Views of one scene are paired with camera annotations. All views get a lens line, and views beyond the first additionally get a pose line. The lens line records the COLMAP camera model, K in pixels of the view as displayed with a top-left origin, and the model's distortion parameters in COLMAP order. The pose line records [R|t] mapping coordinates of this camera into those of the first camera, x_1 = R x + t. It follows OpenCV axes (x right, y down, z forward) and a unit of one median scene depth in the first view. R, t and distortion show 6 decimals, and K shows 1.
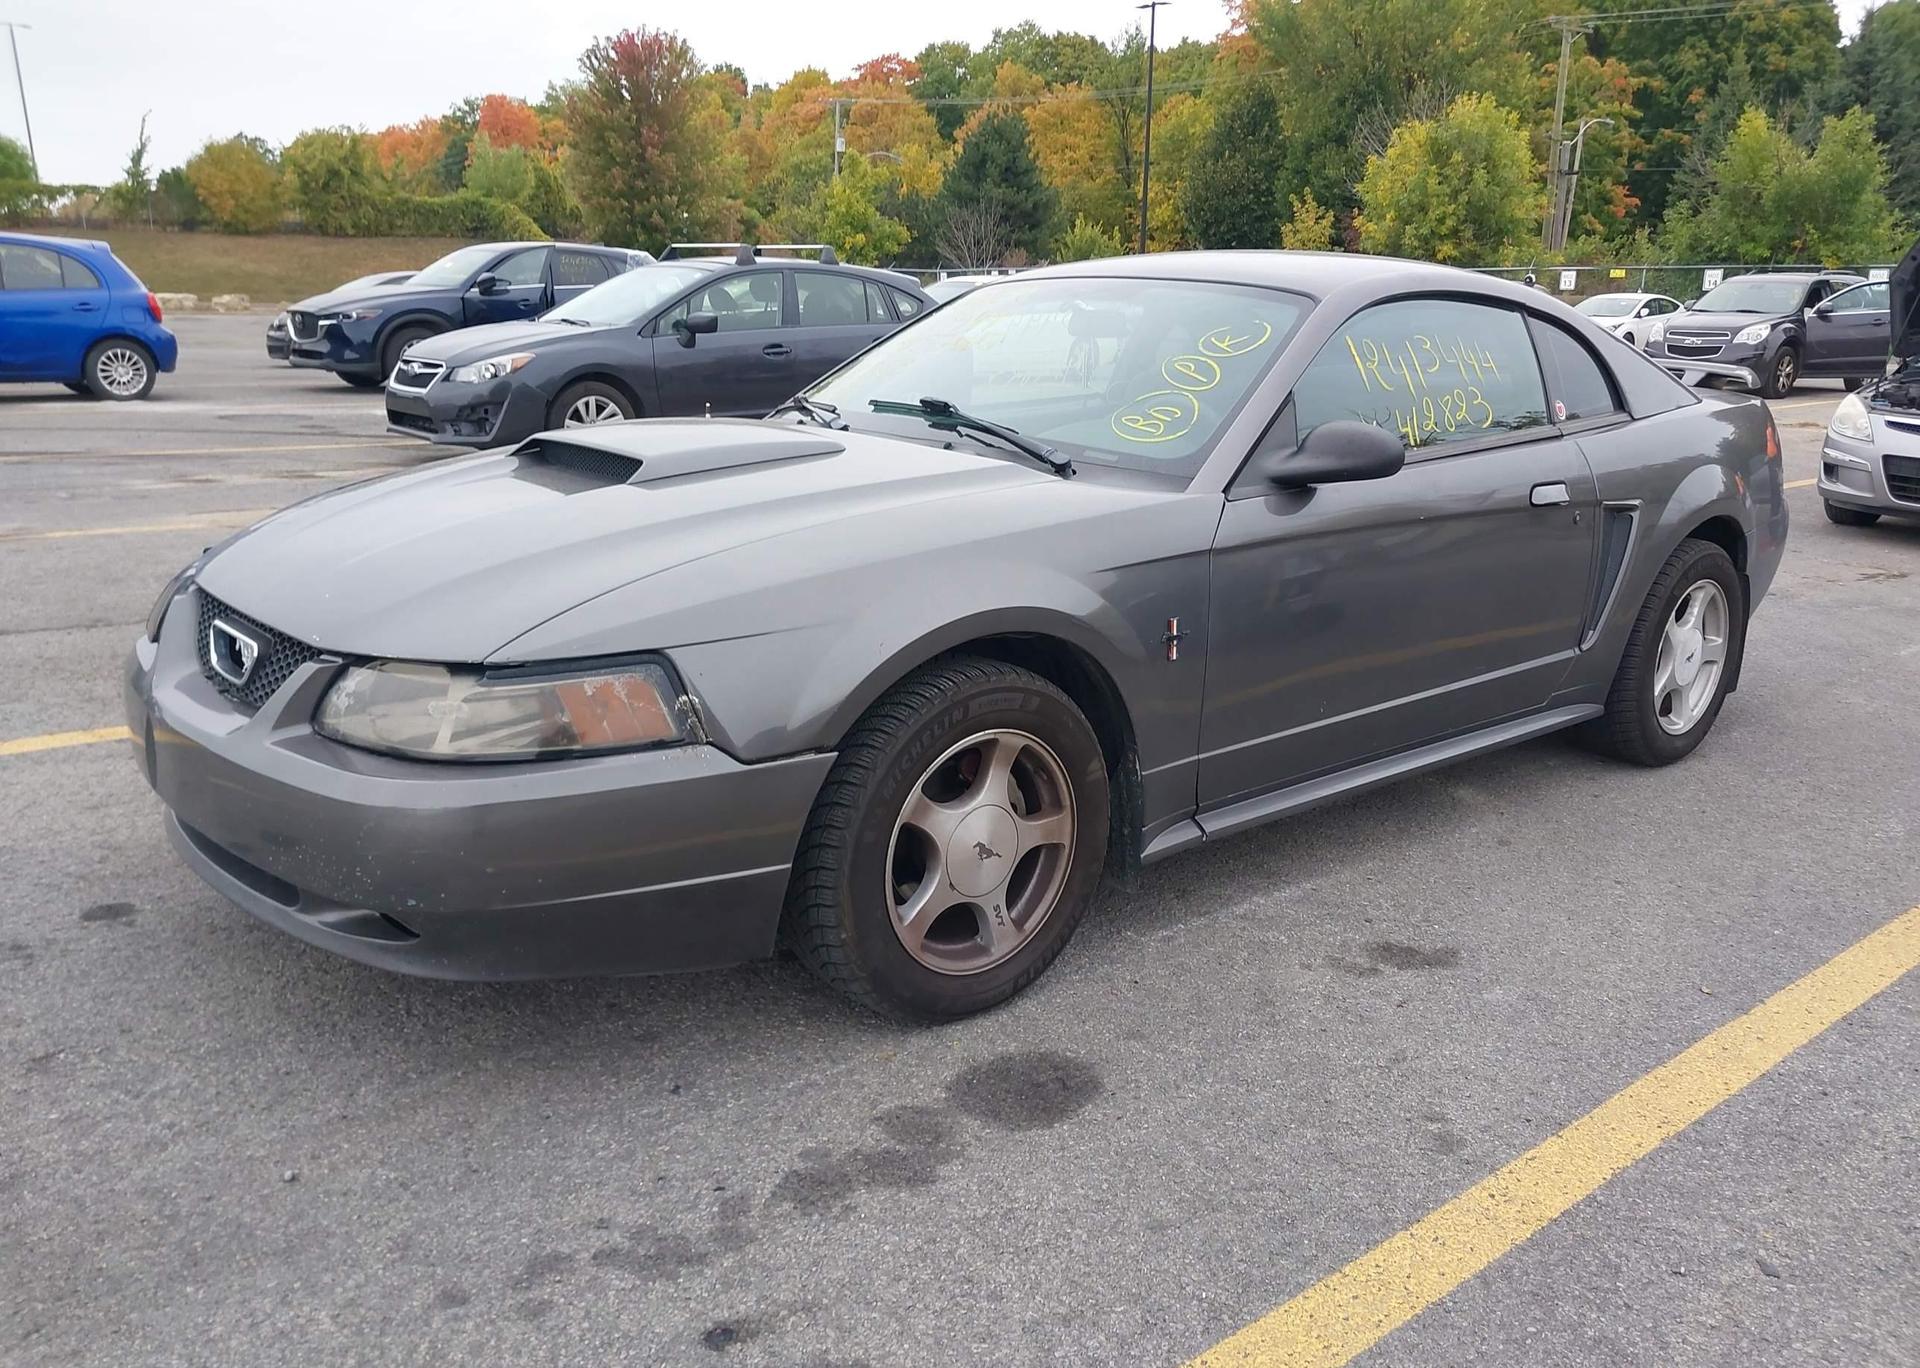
lens RADIAL K [[1501.6, 0, 987.7], [0, 1501.6, 705.5], [0, 0, 1]] dist [0.045467, -0.069015]
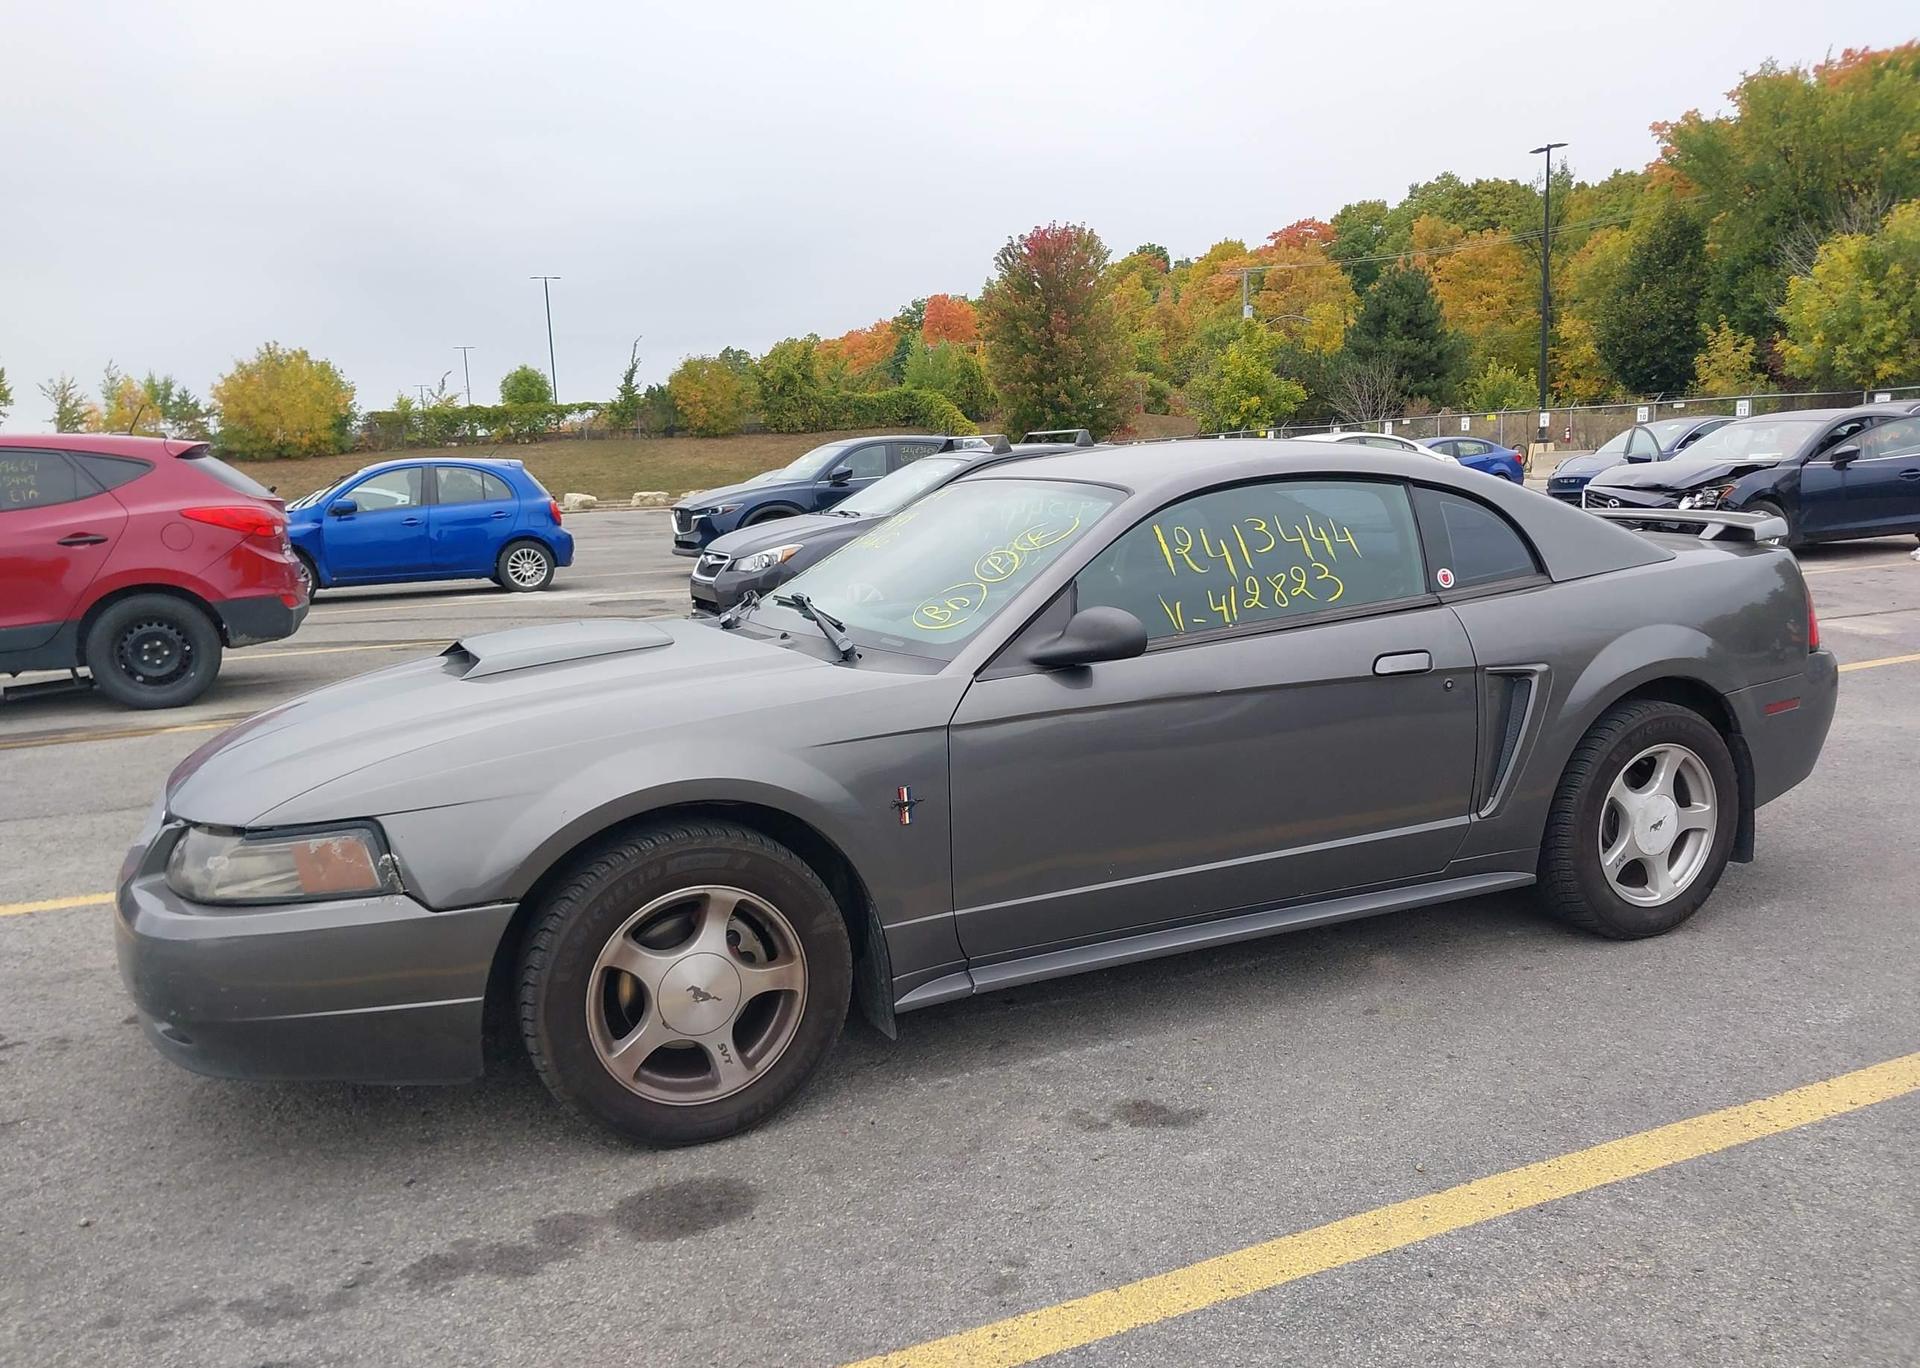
lens RADIAL K [[1506.9, 0, 993.7], [0, 1506.9, 685.6], [0, 0, 1]] dist [0.091320, -0.136620]
pose [[0.960629, -0.018689, -0.277206, 0.031581], [-0.013439, 0.993441, -0.113550, -0.000430], [0.277511, 0.112805, 0.954077, -0.003837]]
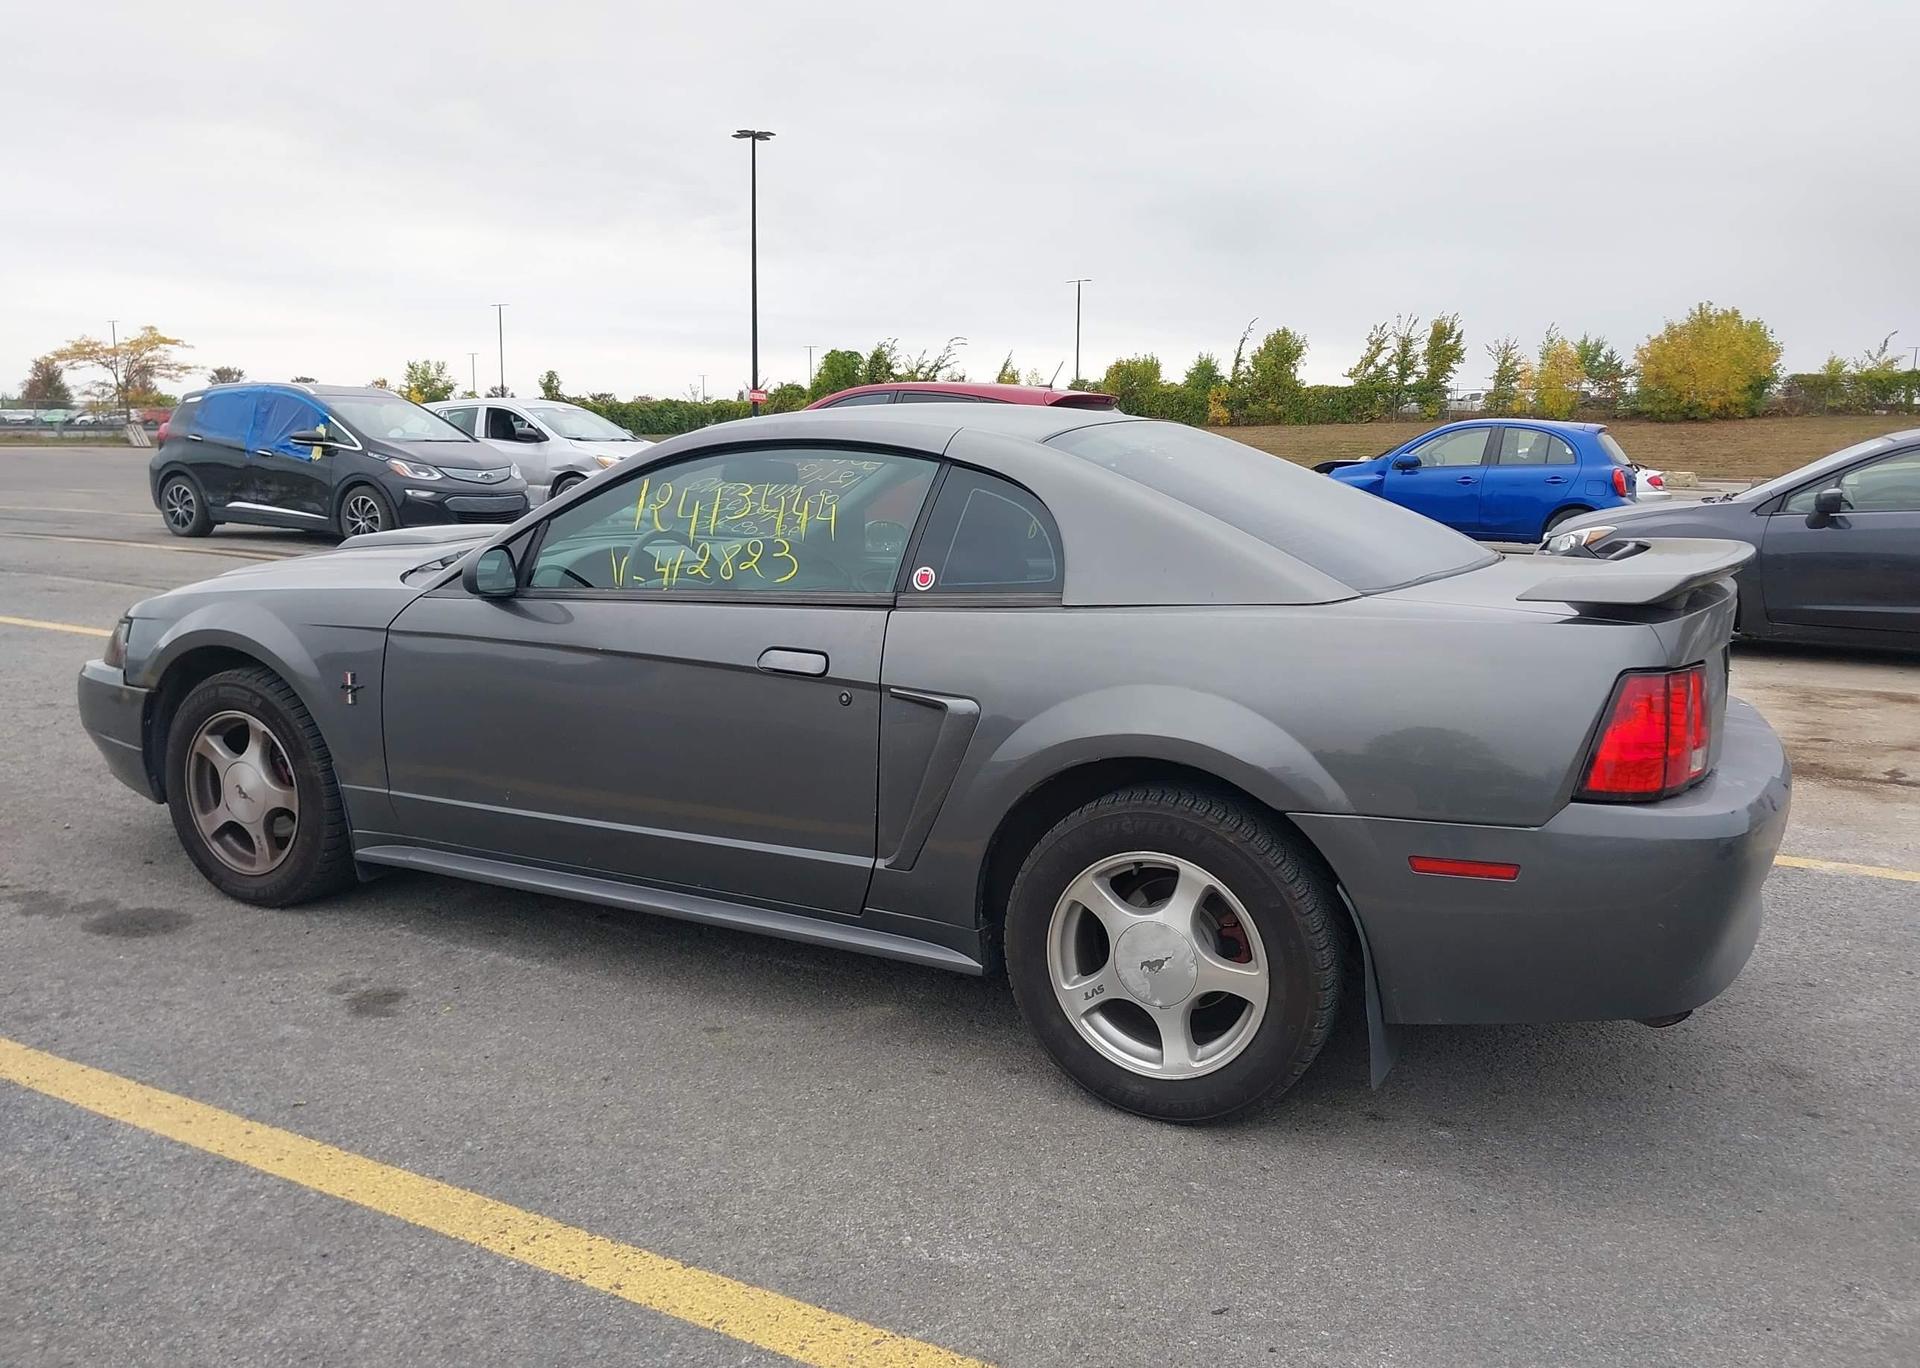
lens RADIAL K [[1500.3, 0, 982.5], [0, 1500.3, 693.7], [0, 0, 1]] dist [0.079047, -0.129831]
pose [[0.372099, 0.139986, -0.917576, 0.099152], [-0.252933, 0.966443, 0.044870, -0.015339], [0.893066, 0.215389, 0.395020, 0.061247]]
